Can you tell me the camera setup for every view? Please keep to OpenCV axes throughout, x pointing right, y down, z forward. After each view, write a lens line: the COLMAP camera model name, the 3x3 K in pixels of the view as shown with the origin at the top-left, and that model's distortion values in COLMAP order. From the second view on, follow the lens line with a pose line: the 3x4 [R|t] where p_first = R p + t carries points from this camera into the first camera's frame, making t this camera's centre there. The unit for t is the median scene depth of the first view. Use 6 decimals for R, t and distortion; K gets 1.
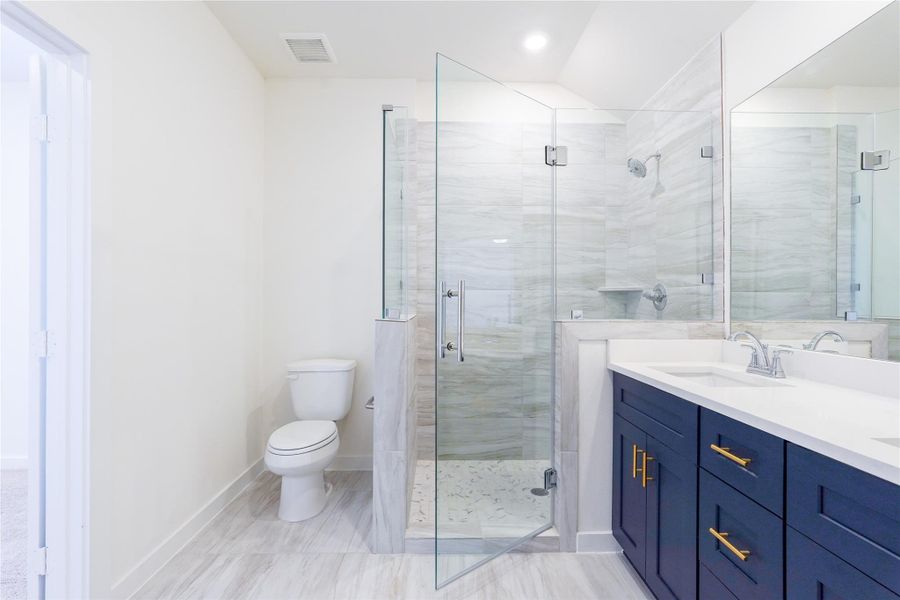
lens RADIAL K [[396.0, 0, 450.4], [0, 396.0, 305.9], [0, 0, 1]] dist [-0.017823, 0.007732]
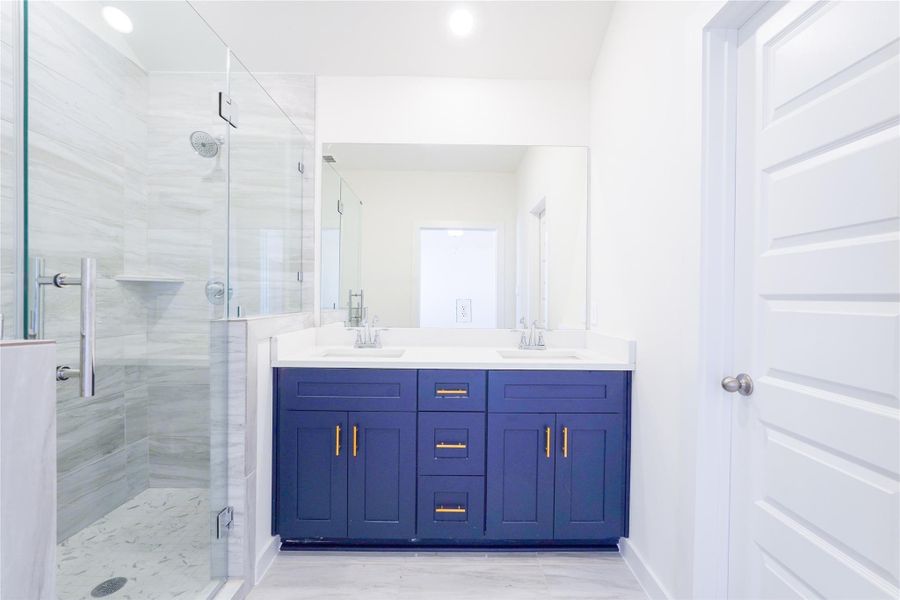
lens RADIAL K [[396.0, 0, 450.4], [0, 396.0, 305.9], [0, 0, 1]] dist [-0.017823, 0.007732]
pose [[0.013818, -0.025991, 0.999567, -0.481697], [-0.000014, 0.999662, 0.025993, -0.011545], [-0.999905, -0.000374, 0.013813, 0.504206]]
